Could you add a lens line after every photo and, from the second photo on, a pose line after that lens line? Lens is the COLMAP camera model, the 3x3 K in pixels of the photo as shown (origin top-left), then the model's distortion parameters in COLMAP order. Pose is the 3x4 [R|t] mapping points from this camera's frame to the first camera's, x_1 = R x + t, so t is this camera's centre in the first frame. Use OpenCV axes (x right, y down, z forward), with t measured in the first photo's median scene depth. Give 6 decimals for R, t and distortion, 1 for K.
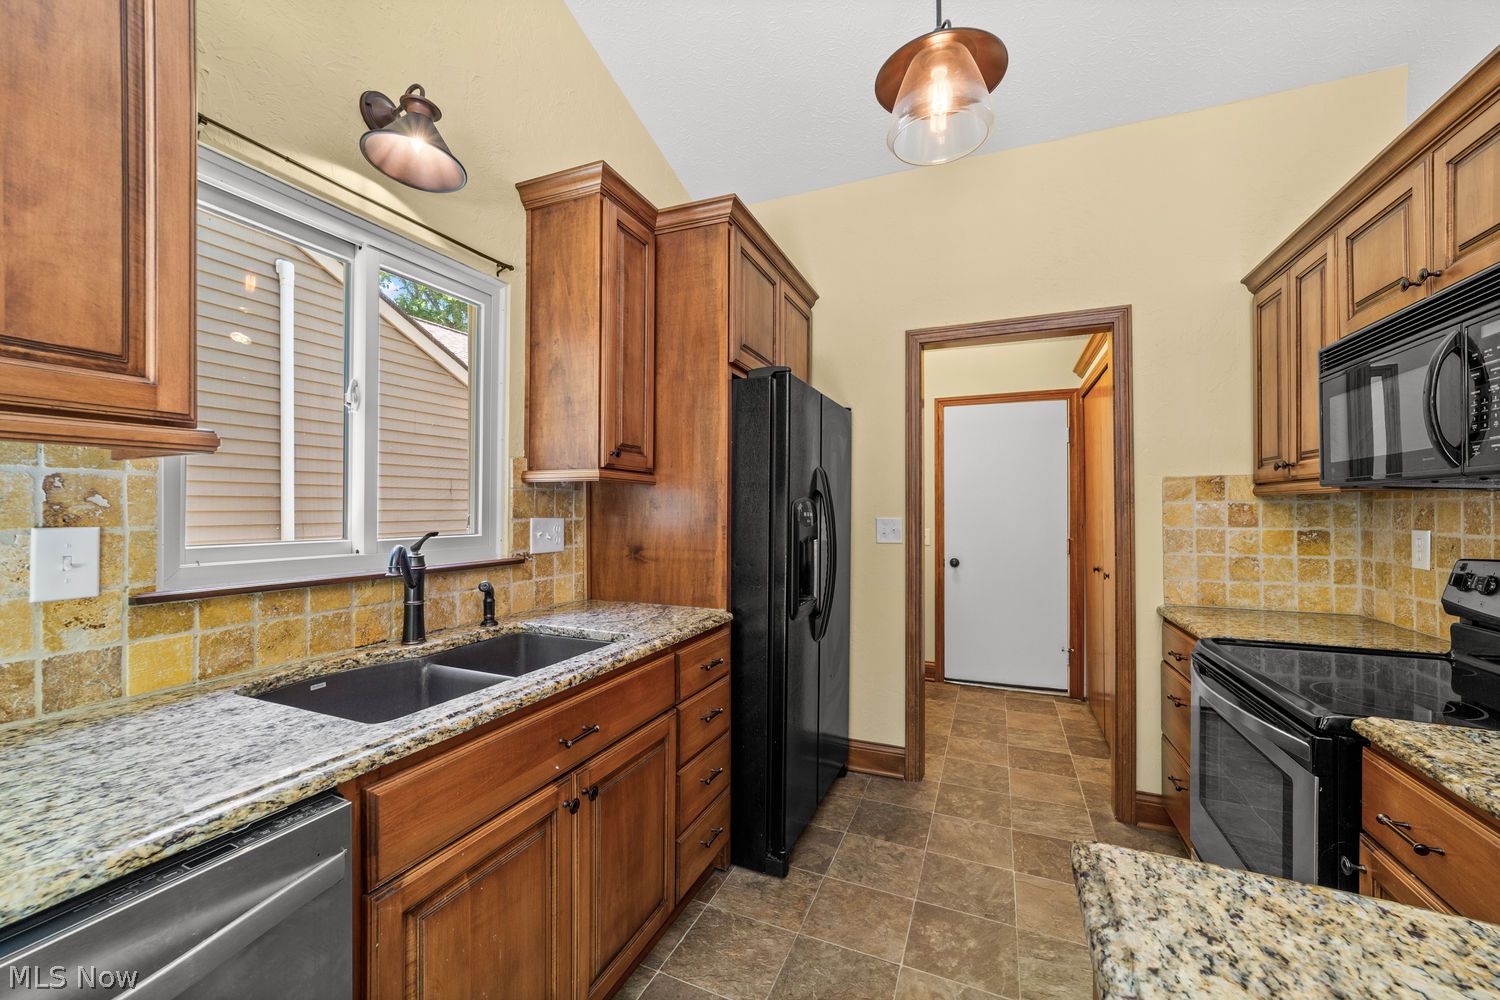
lens RADIAL K [[586.6, 0, 743.3], [0, 586.6, 505.4], [0, 0, 1]] dist [-0.018948, 0.008291]
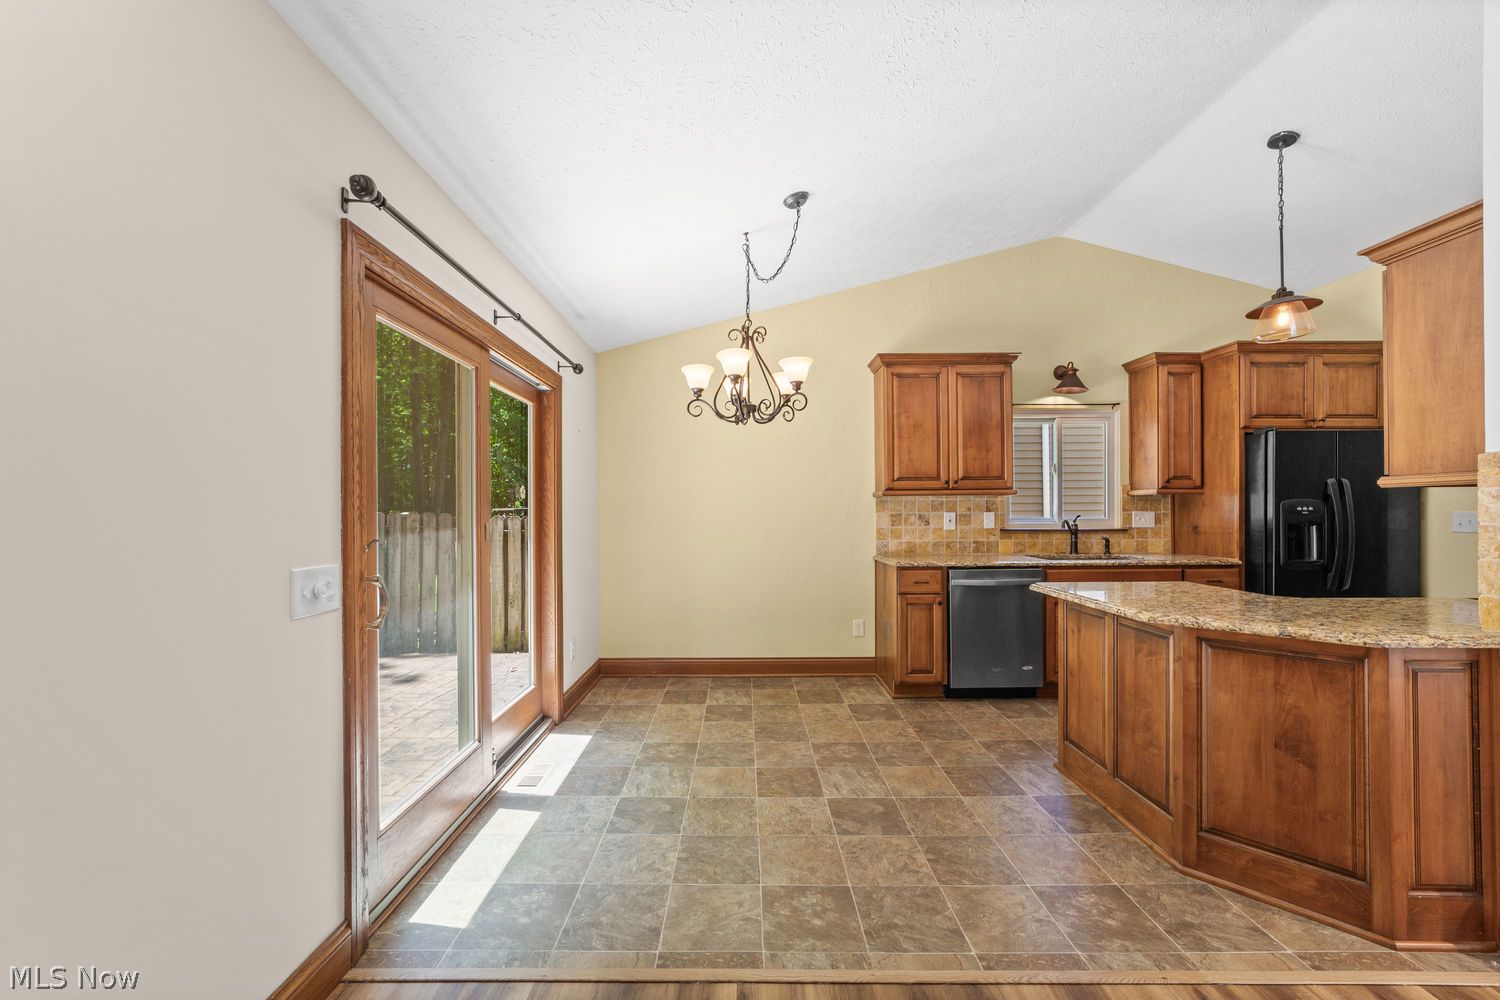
lens RADIAL K [[583.9, 0, 743.7], [0, 583.9, 509.4], [0, 0, 1]] dist [-0.018955, 0.008428]
pose [[0.392601, -0.008617, -0.919668, 1.099280], [0.009364, 0.999942, -0.005372, 0.012316], [0.919661, -0.006502, 0.392659, -1.243922]]
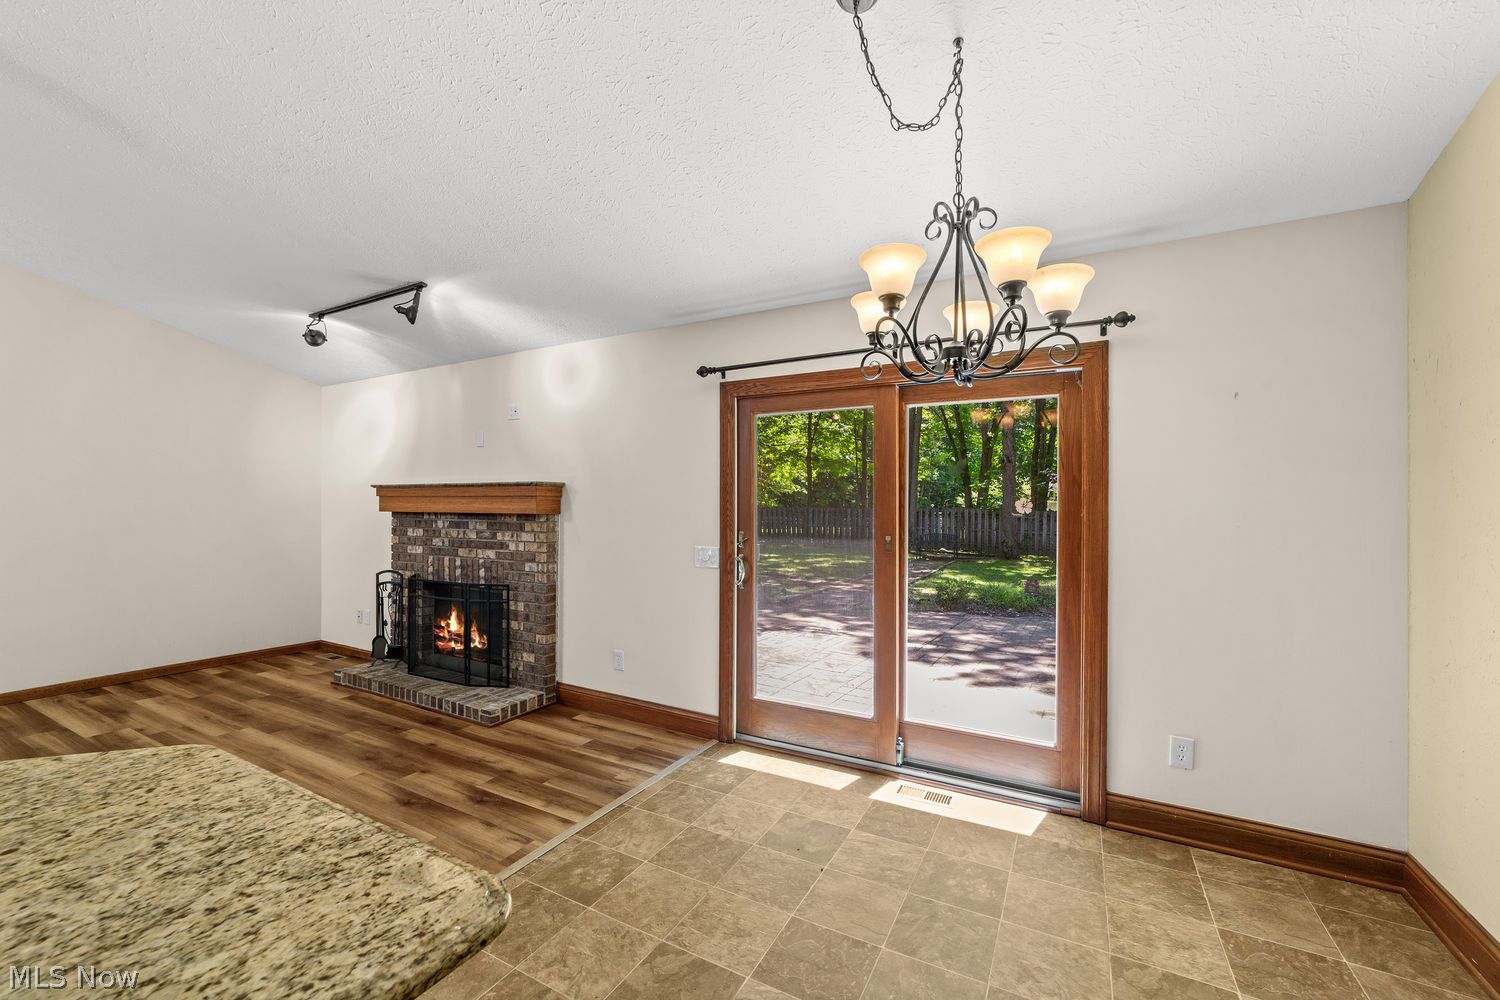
lens RADIAL K [[597.9, 0, 746.0], [0, 597.9, 513.4], [0, 0, 1]] dist [-0.010696, 0.004812]
pose [[-0.995017, -0.013442, 0.098799, -0.116742], [-0.013316, 0.999909, 0.001930, -0.024822], [-0.098816, 0.000605, -0.995106, 0.305924]]
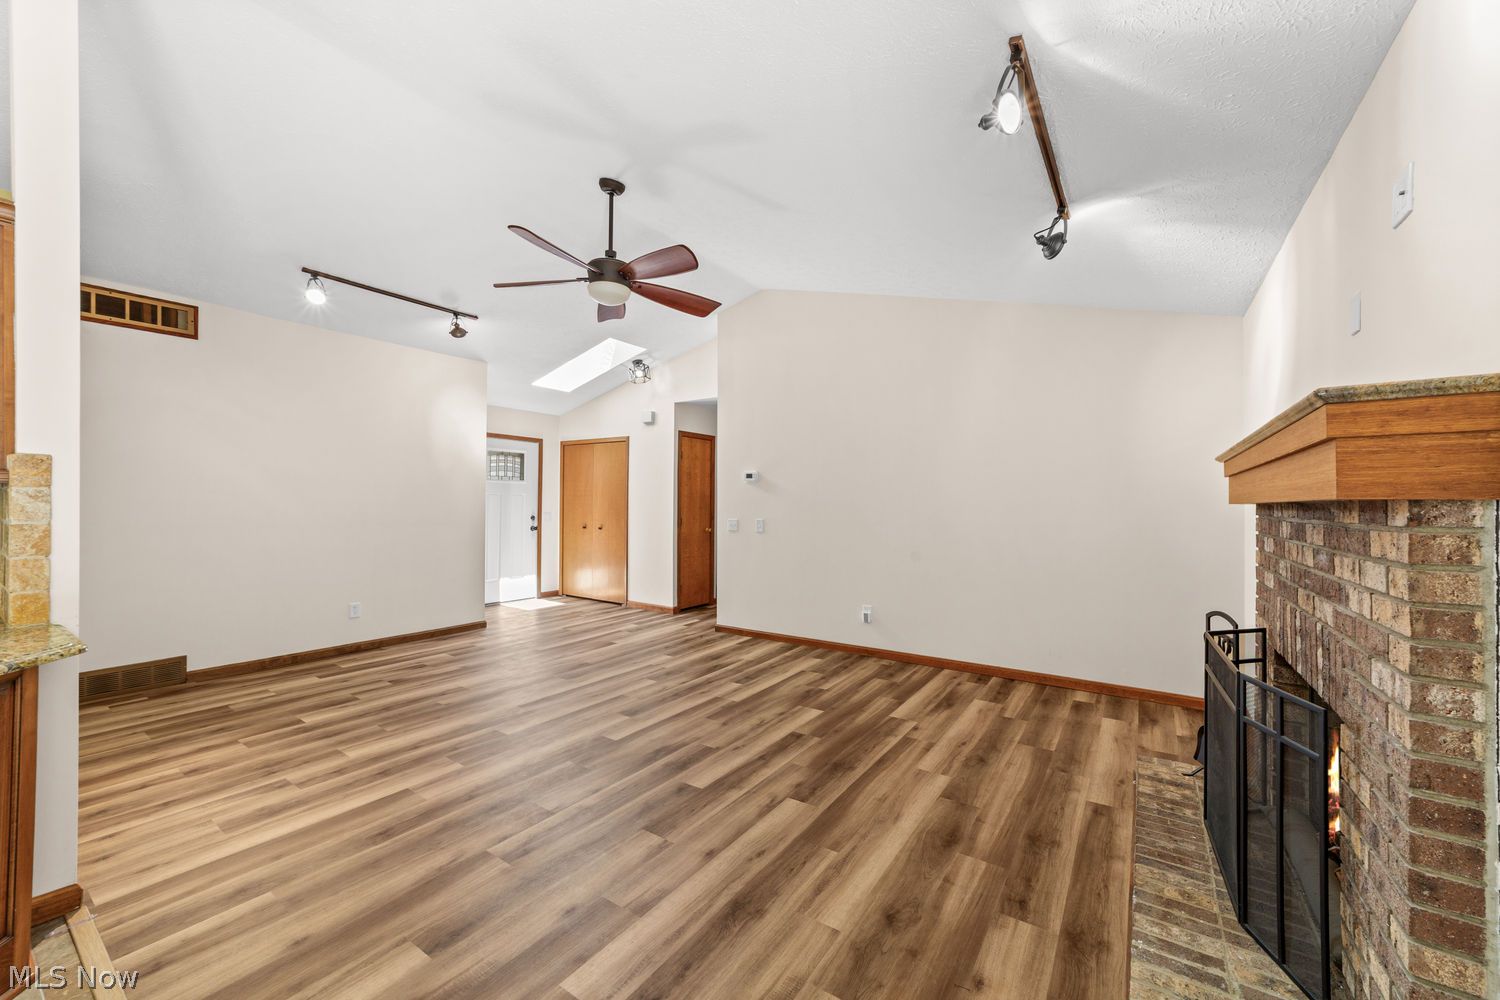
lens RADIAL K [[583.6, 0, 744.4], [0, 583.6, 499.3], [0, 0, 1]] dist [-0.019571, 0.008593]
pose [[0.200759, 0.005007, 0.979628, 0.098467], [-0.009328, 0.999951, -0.003199, -0.003612], [-0.979596, -0.008496, 0.200795, -1.144126]]
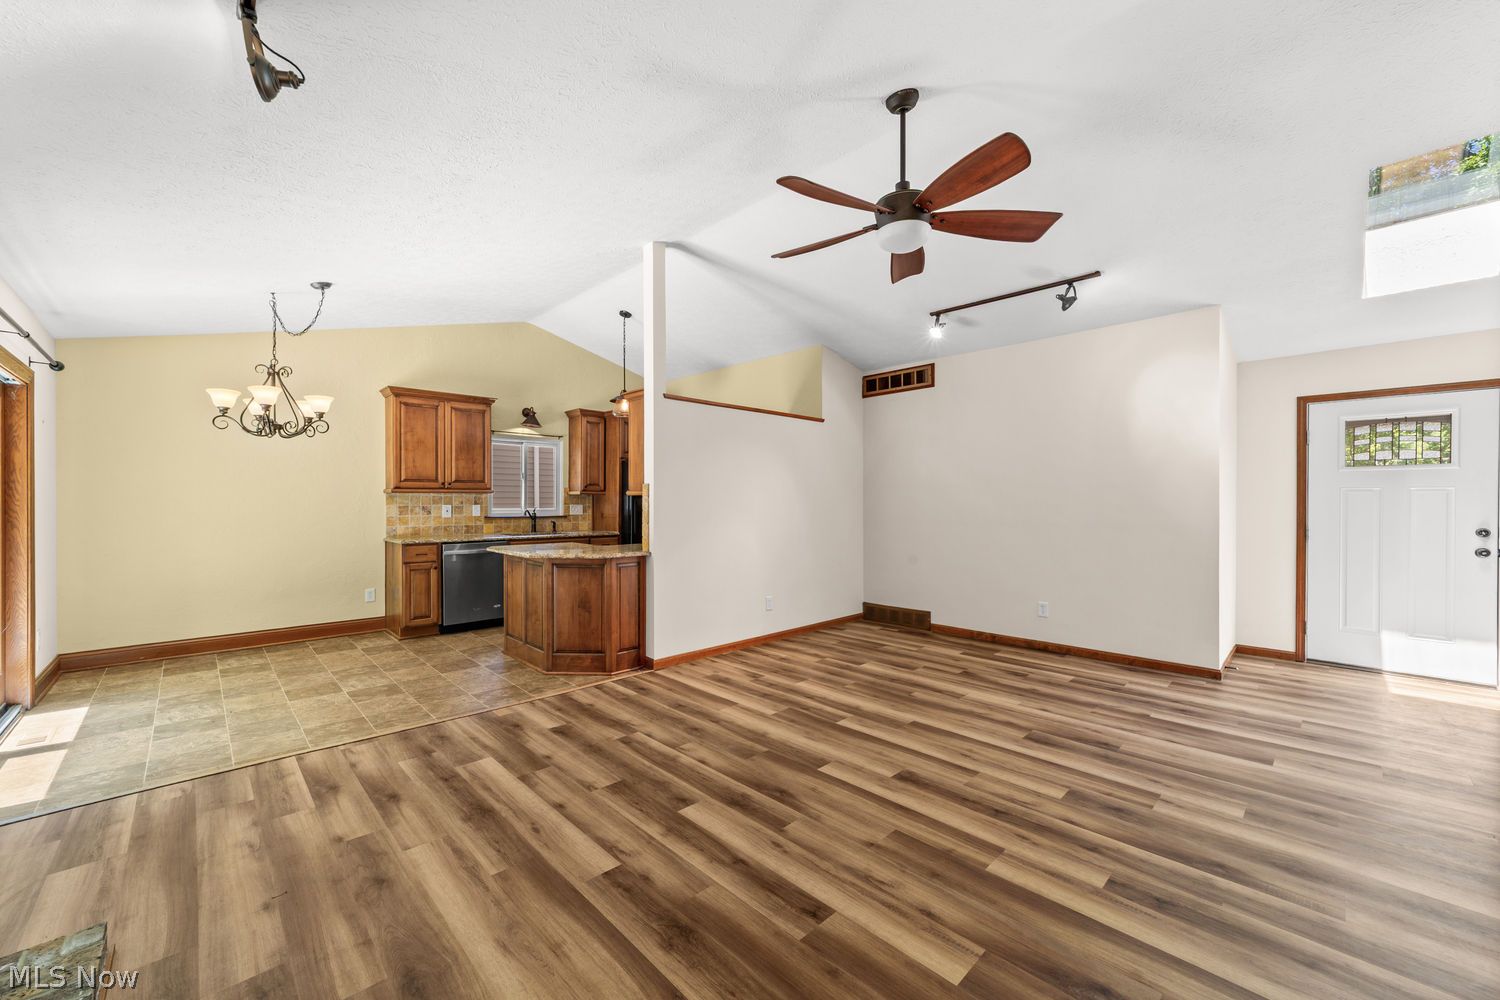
lens RADIAL K [[579.5, 0, 741.6], [0, 579.5, 505.6], [0, 0, 1]] dist [-0.016988, 0.008211]
pose [[0.920028, 0.000061, -0.391853, 1.998805], [0.002967, 0.999970, 0.007121, 0.005406], [0.391842, -0.007714, 0.920000, -1.849390]]
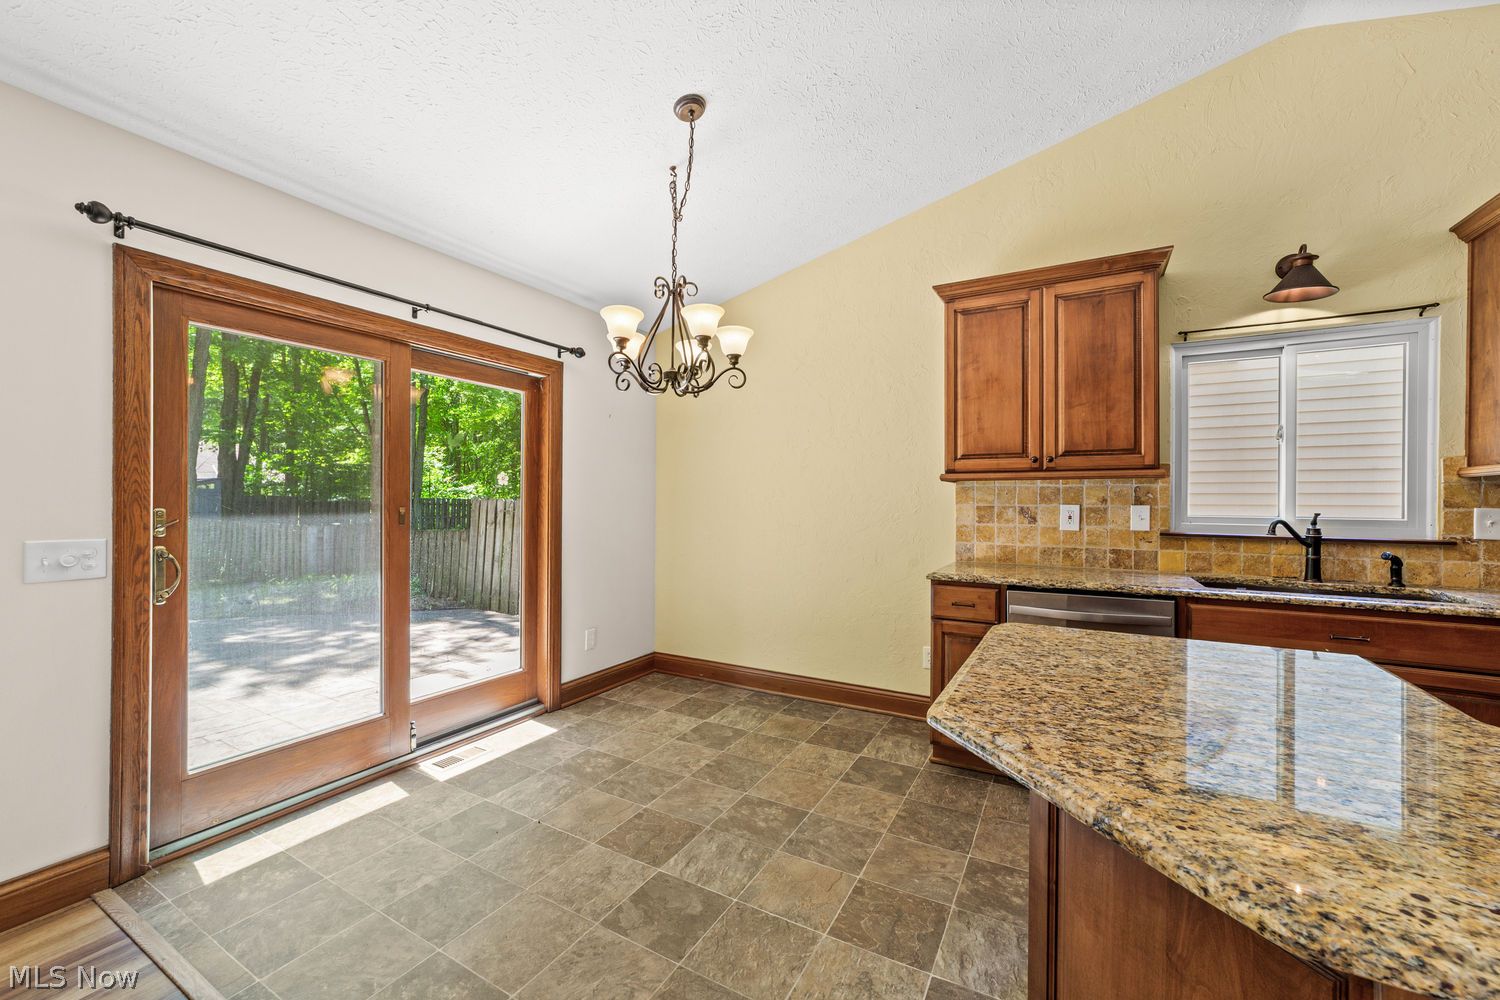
lens RADIAL K [[598.8, 0, 739.9], [0, 598.8, 498.1], [0, 0, 1]] dist [-0.019285, 0.009321]
pose [[-0.115276, -0.009527, -0.993288, 0.980033], [-0.003671, 0.999951, -0.009165, 0.018486], [0.993327, 0.002590, -0.115305, -0.305614]]
